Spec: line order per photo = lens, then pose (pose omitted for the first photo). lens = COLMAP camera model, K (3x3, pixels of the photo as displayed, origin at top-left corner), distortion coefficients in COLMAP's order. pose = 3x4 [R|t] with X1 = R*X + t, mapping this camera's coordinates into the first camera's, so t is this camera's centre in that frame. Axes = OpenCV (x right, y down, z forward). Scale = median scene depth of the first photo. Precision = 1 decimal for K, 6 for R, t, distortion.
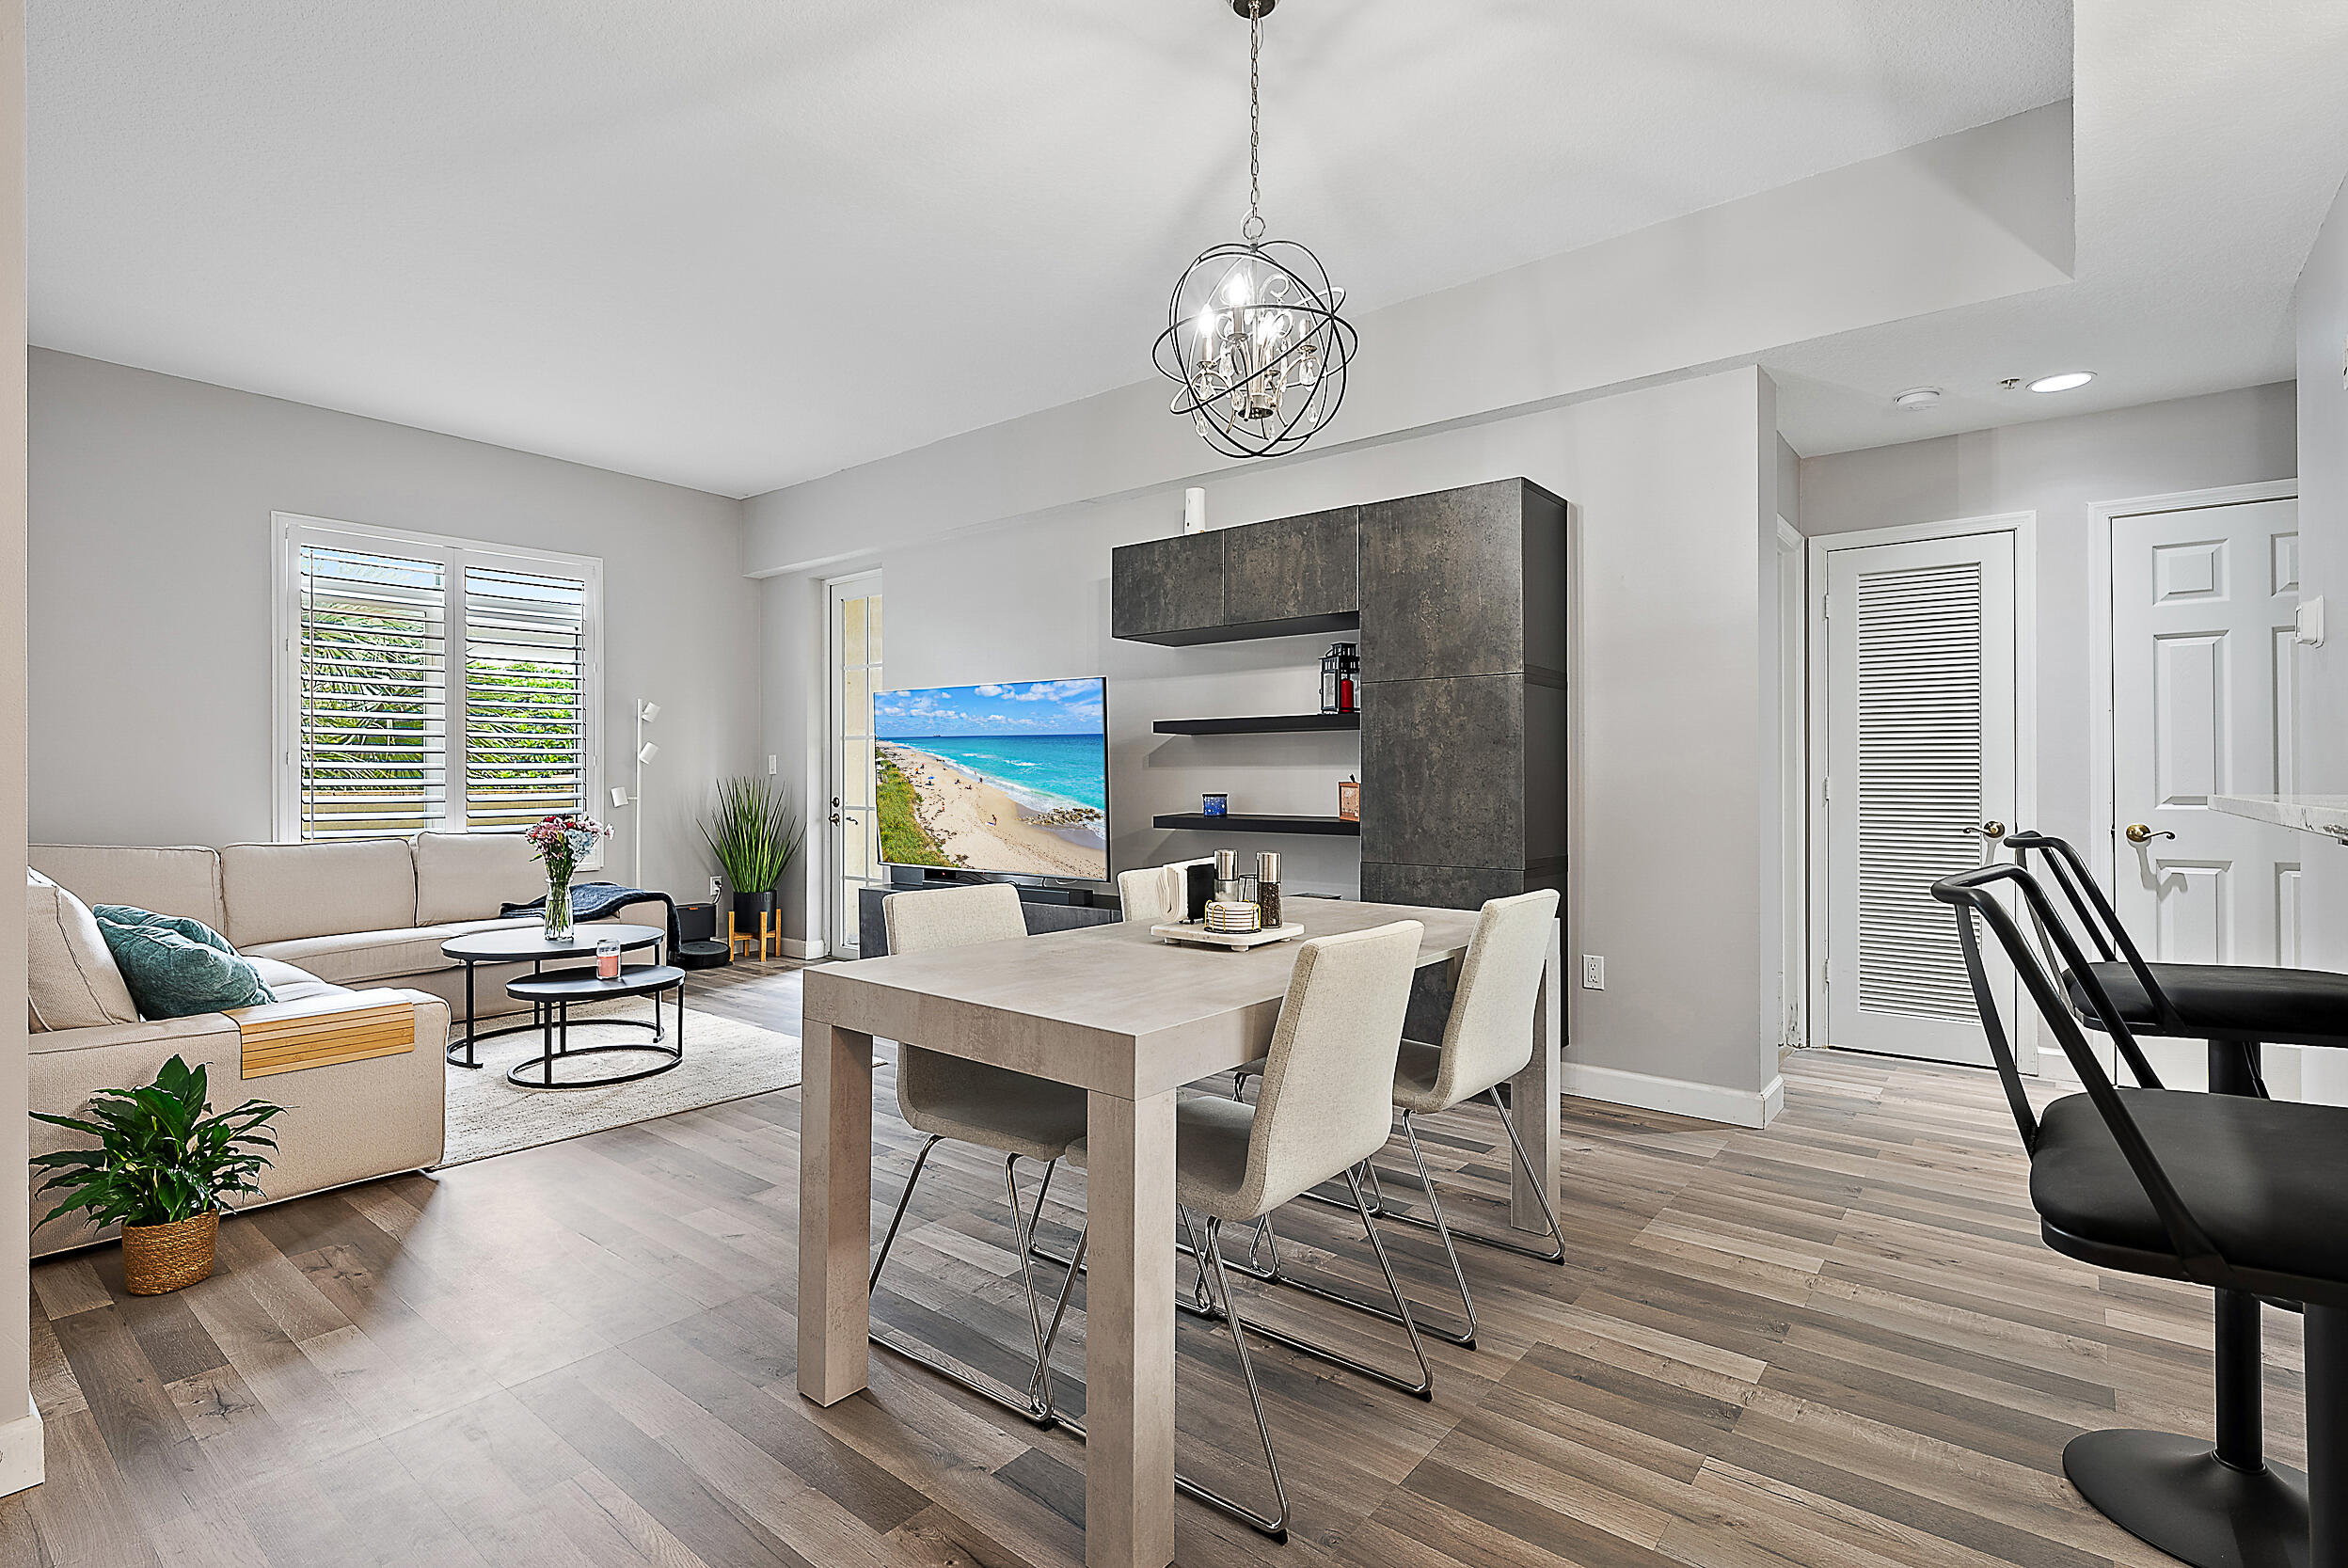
lens RADIAL K [[1125.3, 0, 1187.9], [0, 1125.3, 778.7], [0, 0, 1]] dist [-0.002803, -0.000199]
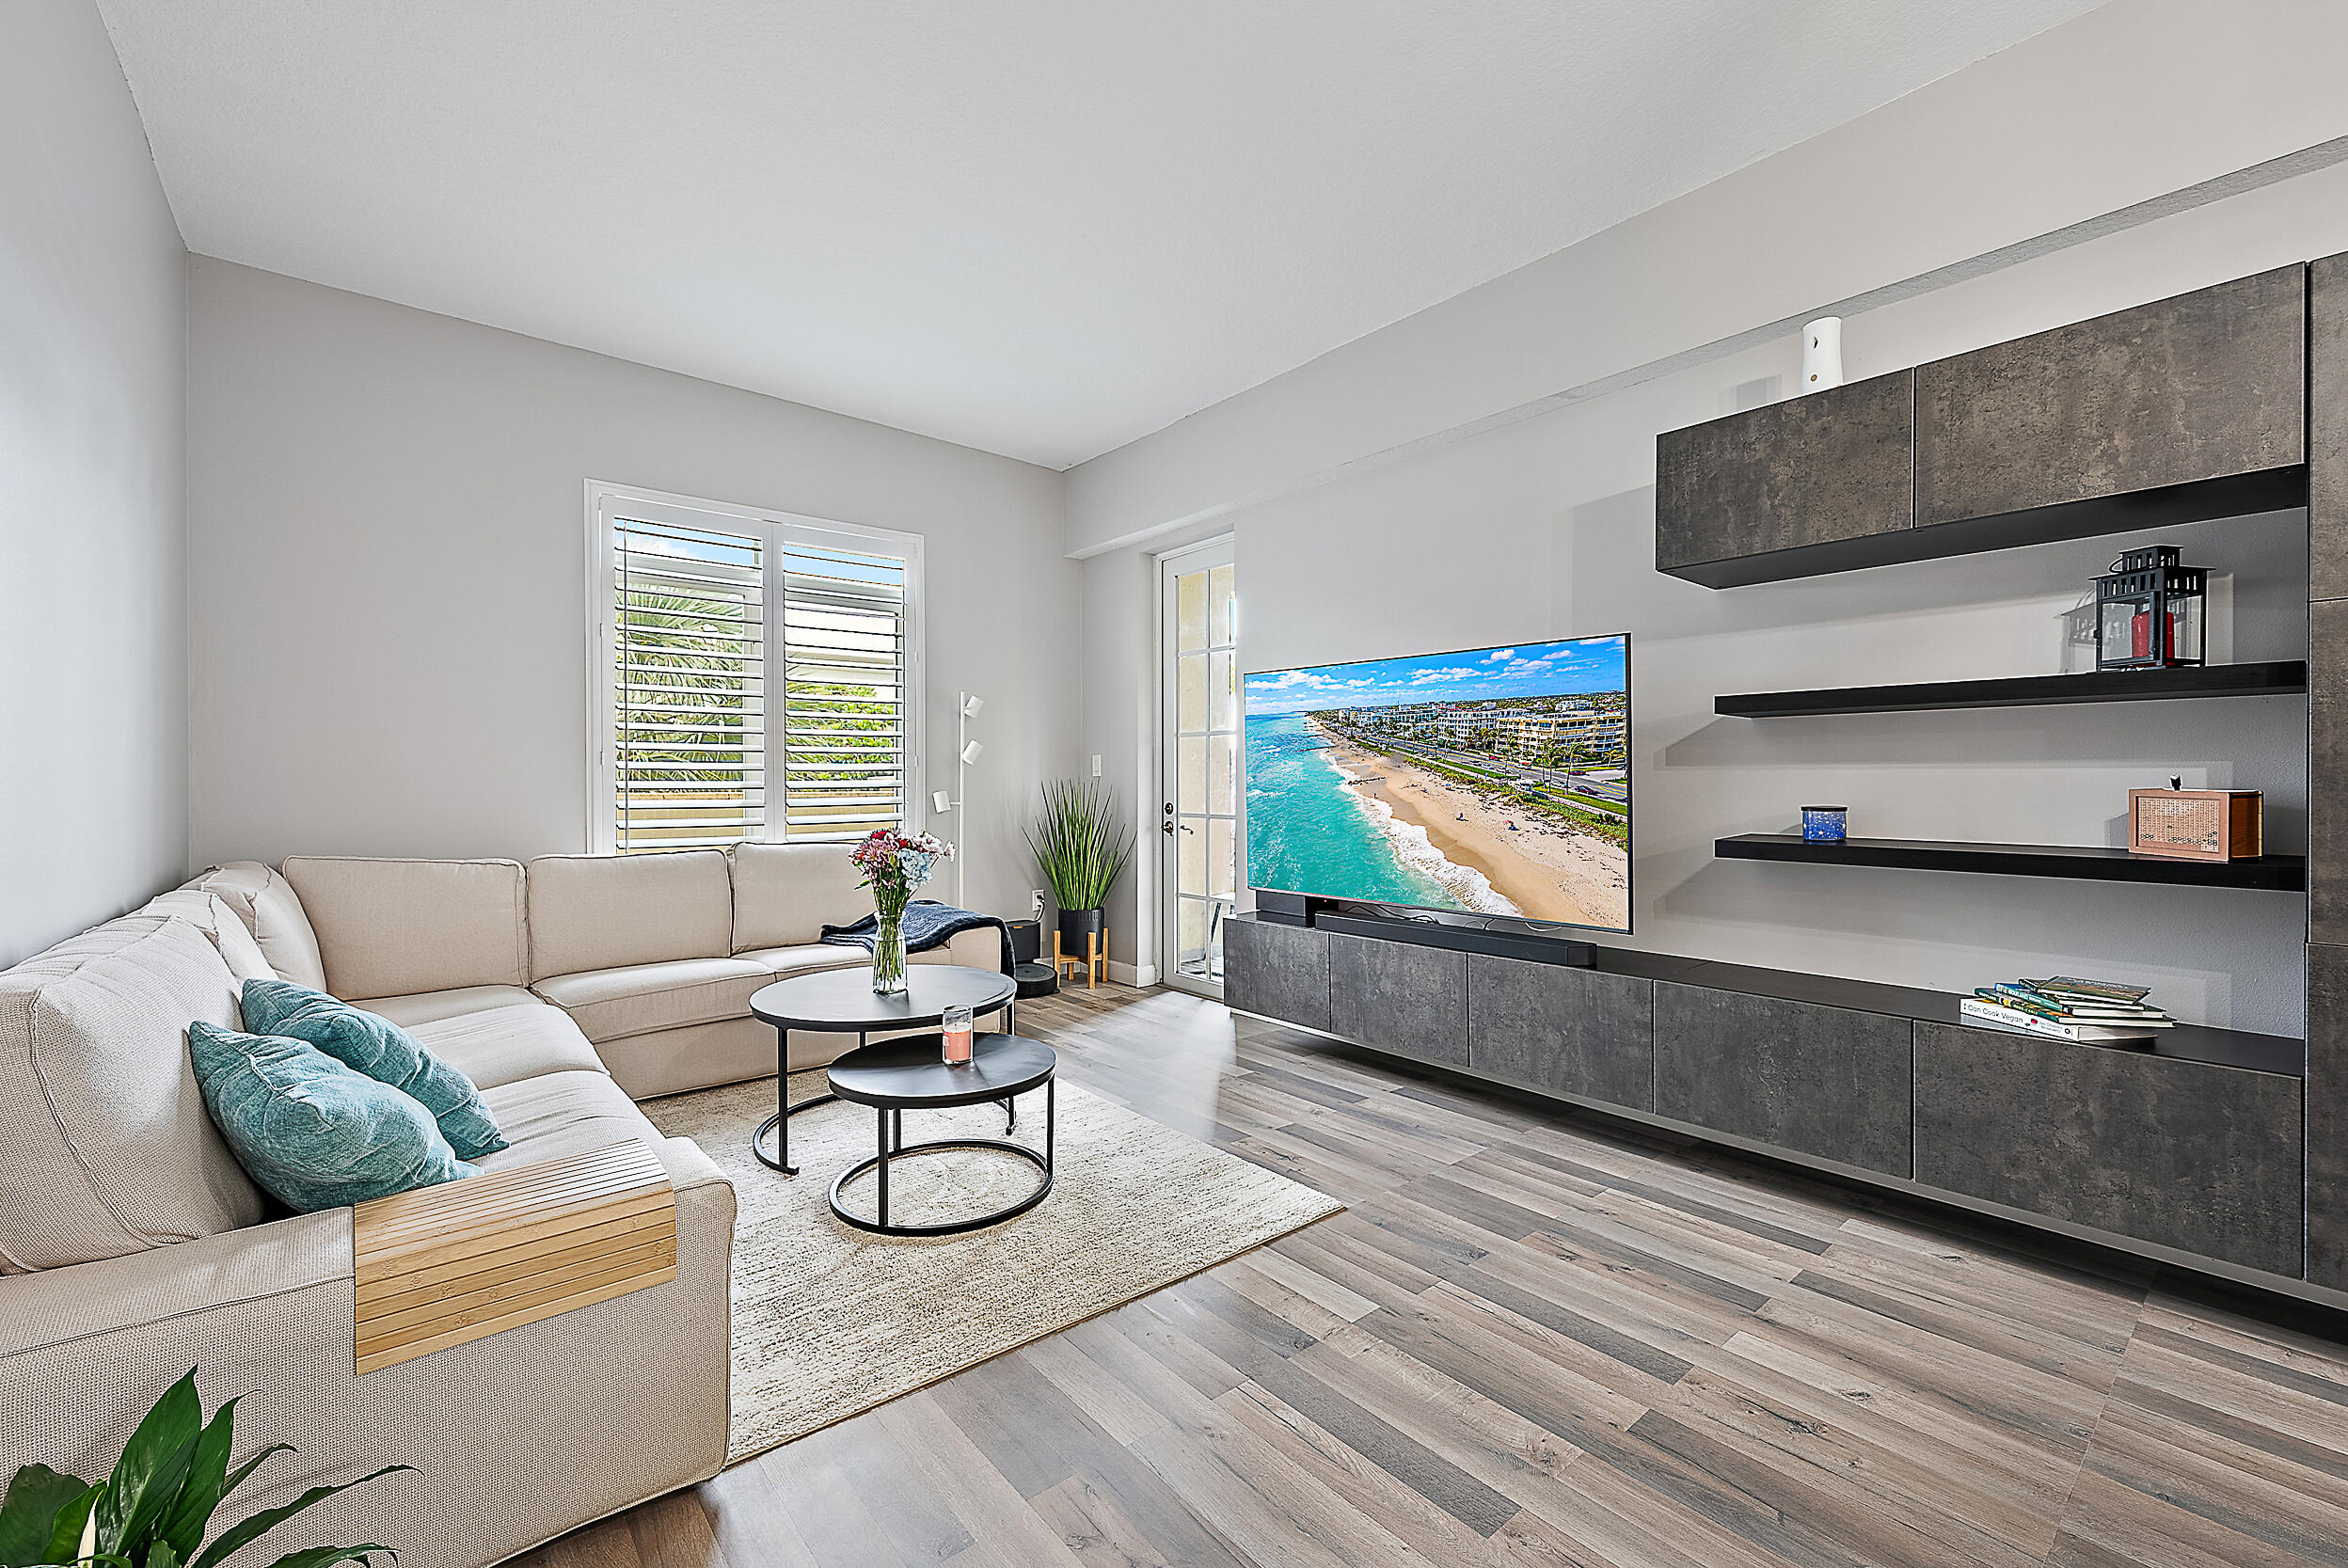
lens RADIAL K [[961.6, 0, 1172.0], [0, 961.6, 797.2], [0, 0, 1]] dist [-0.002568, -0.001071]
pose [[0.980184, 0.004980, -0.198025, -0.202099], [-0.001753, 0.999863, 0.016464, -0.000239], [0.198080, -0.015791, 0.980059, 0.332638]]
